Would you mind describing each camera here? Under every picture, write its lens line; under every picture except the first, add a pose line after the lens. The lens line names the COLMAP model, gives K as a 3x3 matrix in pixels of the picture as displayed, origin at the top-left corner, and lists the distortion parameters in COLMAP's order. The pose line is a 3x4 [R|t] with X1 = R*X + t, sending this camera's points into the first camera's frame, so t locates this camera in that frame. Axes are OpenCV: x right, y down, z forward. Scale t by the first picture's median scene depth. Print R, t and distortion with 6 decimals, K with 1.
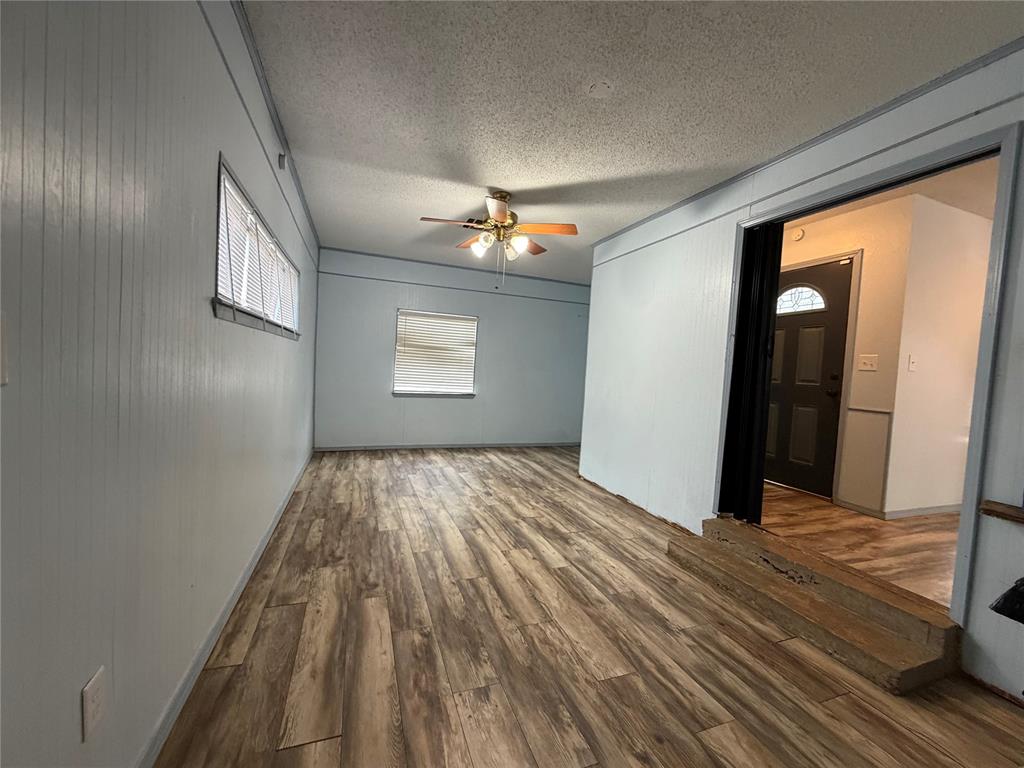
lens RADIAL K [[408.4, 0, 514.5], [0, 408.4, 387.6], [0, 0, 1]] dist [0.000276, 0.000598]
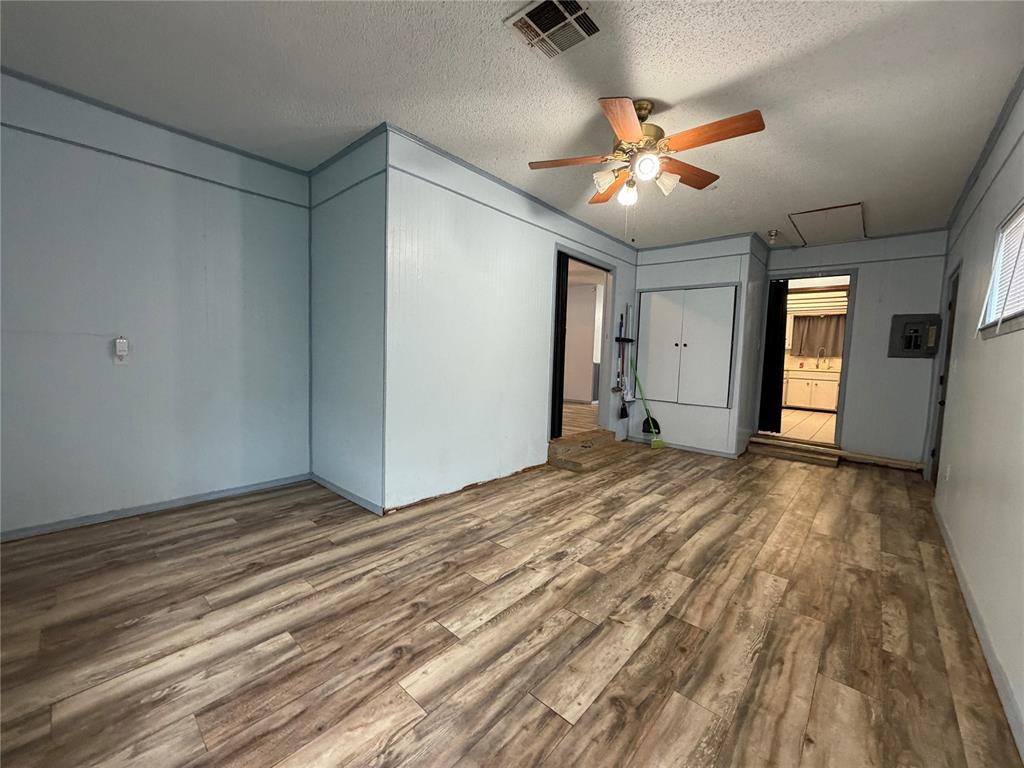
lens RADIAL K [[408.4, 0, 508.0], [0, 408.4, 384.8], [0, 0, 1]] dist [0.000276, 0.000598]
pose [[-0.449702, -0.138644, 0.882352, -0.669336], [-0.018069, 0.989089, 0.146207, -0.101161], [-0.892996, 0.049806, -0.447301, 1.668972]]
